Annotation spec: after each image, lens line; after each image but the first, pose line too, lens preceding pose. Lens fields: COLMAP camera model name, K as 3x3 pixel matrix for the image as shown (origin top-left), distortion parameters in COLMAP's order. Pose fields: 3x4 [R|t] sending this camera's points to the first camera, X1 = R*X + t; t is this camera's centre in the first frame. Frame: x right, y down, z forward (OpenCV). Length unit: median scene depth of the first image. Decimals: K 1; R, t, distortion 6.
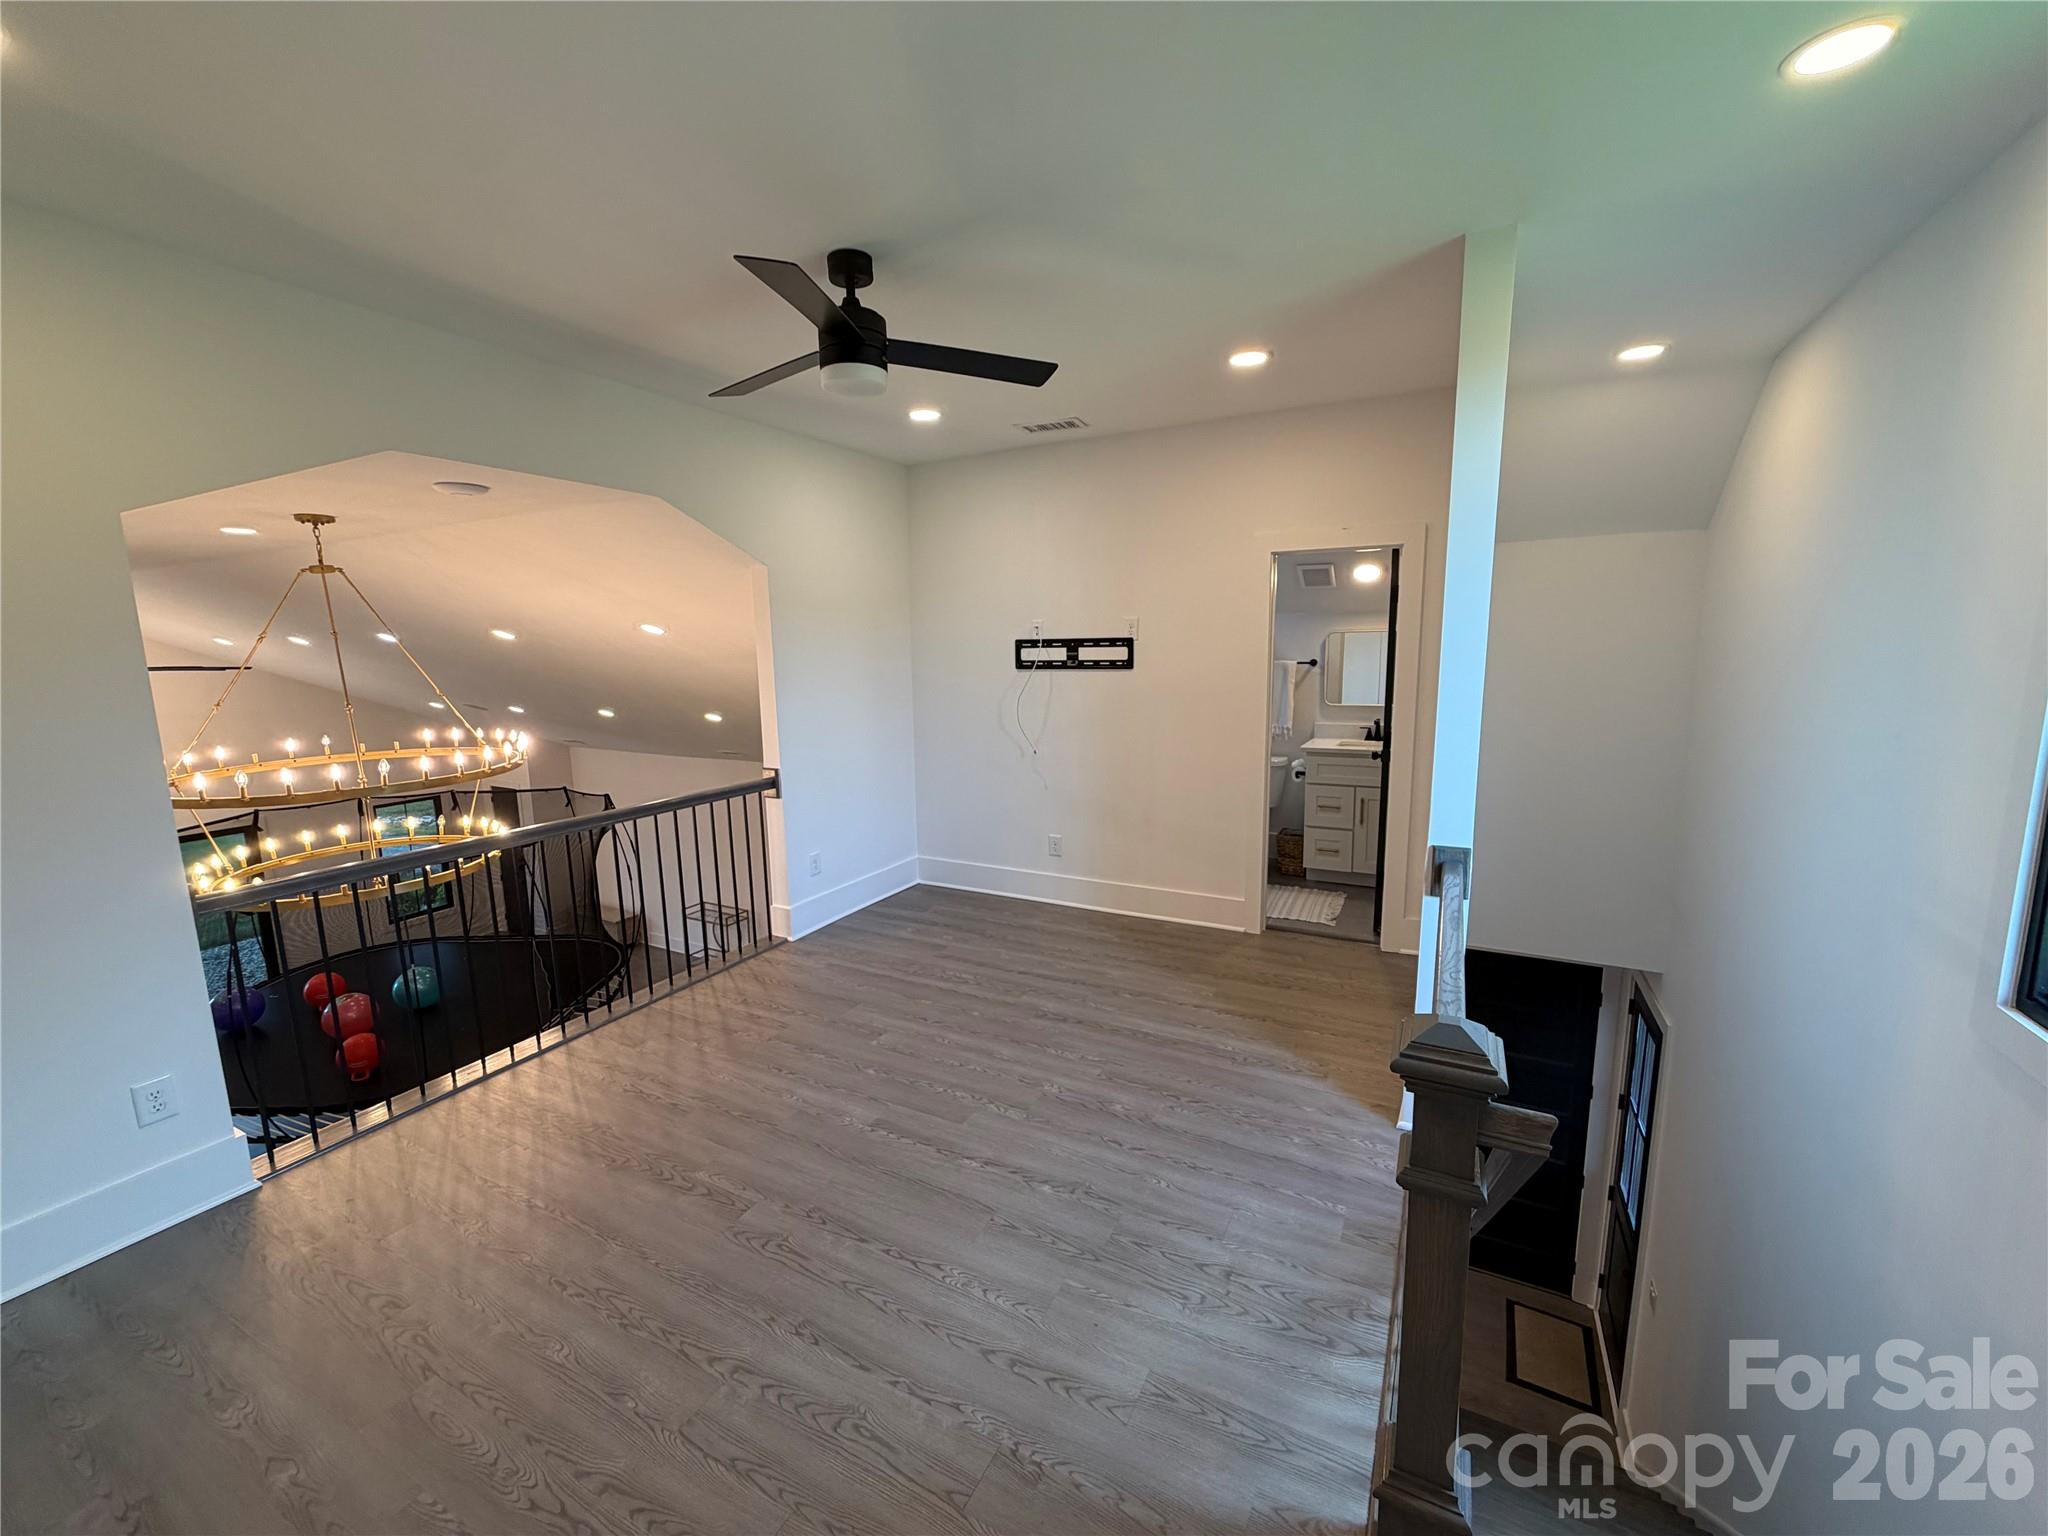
lens RADIAL K [[819.7, 0, 1022.6], [0, 819.7, 774.0], [0, 0, 1]] dist [-0.000300, 0.000014]
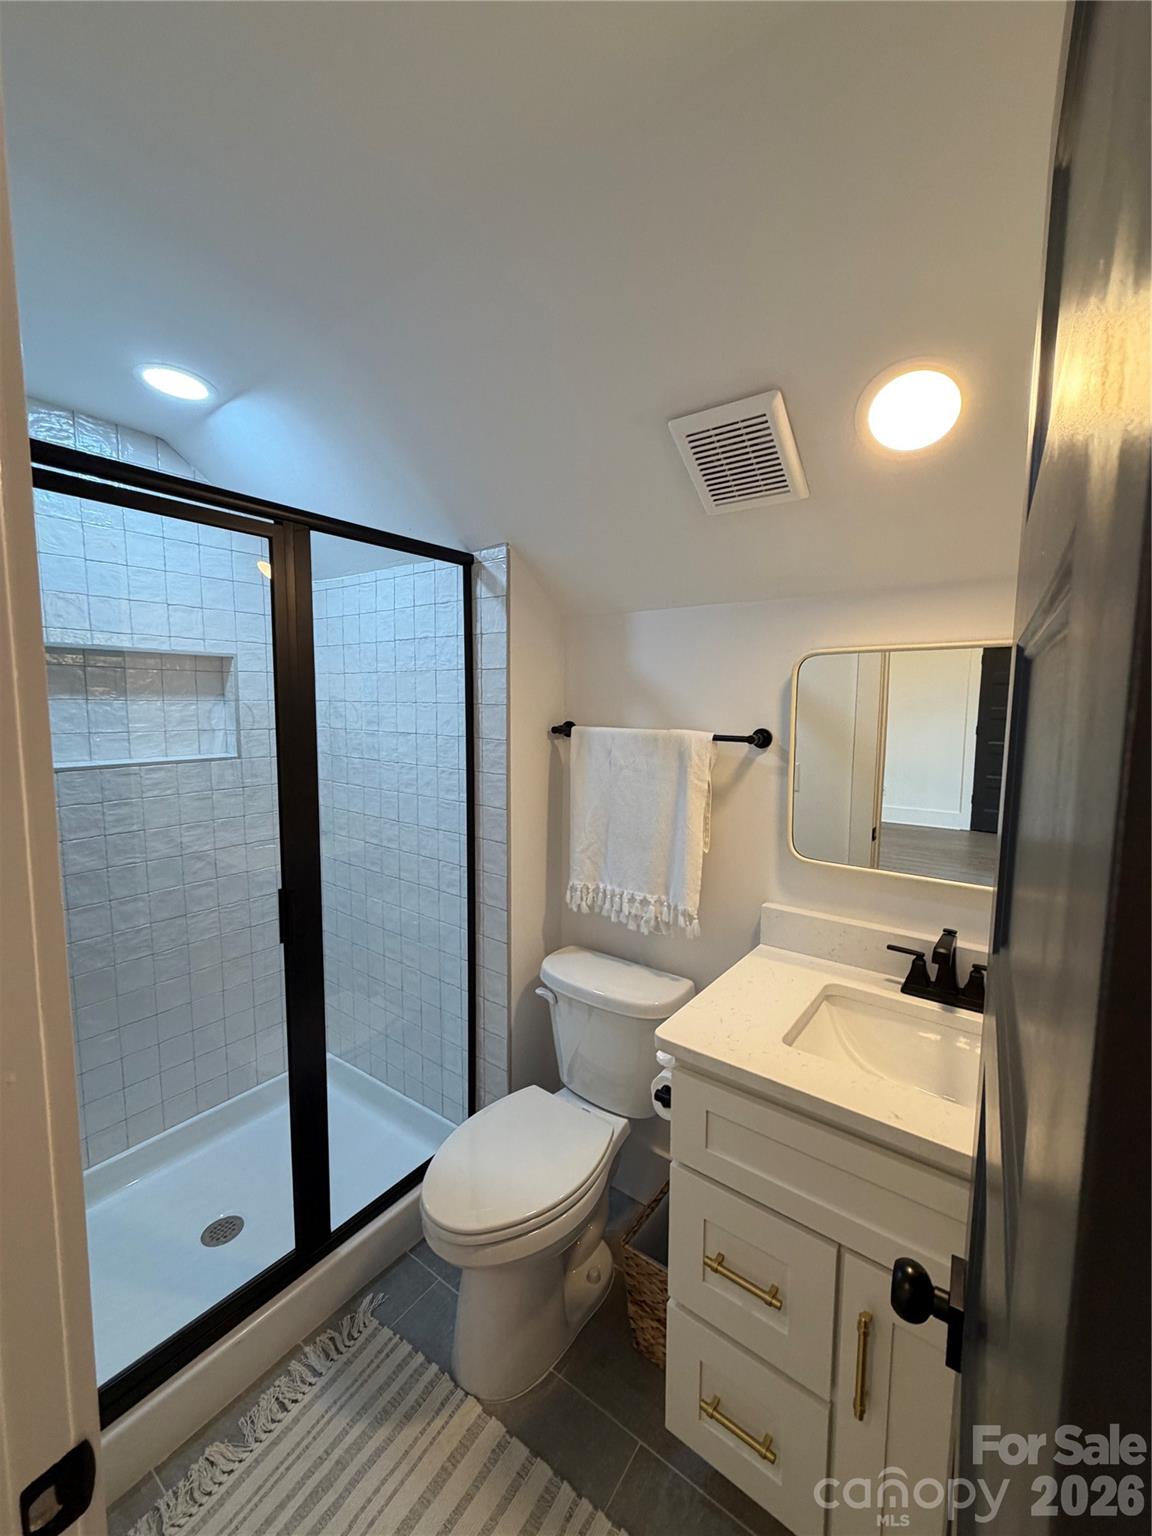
lens RADIAL K [[614.8, 0, 577.7], [0, 614.8, 764.1], [0, 0, 1]] dist [-0.000300, 0.000014]
pose [[0.986288, 0.043337, -0.159241, 0.318888], [-0.052754, 0.997070, -0.055387, -0.105467], [0.156374, 0.063028, 0.985685, 0.721485]]
